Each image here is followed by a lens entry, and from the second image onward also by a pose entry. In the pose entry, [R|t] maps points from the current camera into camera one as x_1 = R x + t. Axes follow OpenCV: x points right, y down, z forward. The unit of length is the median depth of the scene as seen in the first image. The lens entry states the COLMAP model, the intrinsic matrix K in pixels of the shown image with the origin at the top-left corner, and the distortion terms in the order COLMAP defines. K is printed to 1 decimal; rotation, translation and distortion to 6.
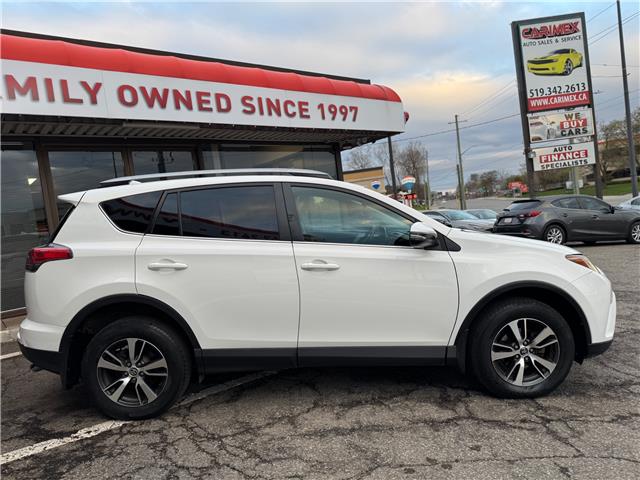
lens RADIAL K [[453.5, 0, 322.5], [0, 453.5, 243.7], [0, 0, 1]] dist [0.027332, -0.029568]
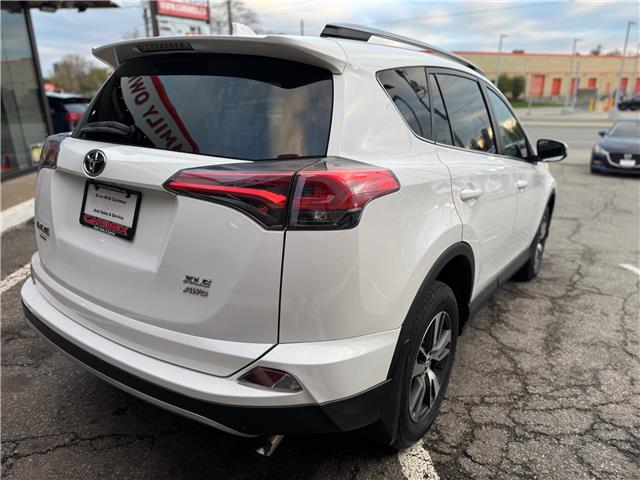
lens RADIAL K [[453.5, 0, 318.2], [0, 453.5, 234.1], [0, 0, 1]] dist [0.027332, -0.029568]
pose [[0.569377, -0.131804, 0.811442, -1.064594], [-0.010982, 0.985756, 0.167824, -0.002542], [-0.822003, -0.104466, 0.559819, 0.849502]]
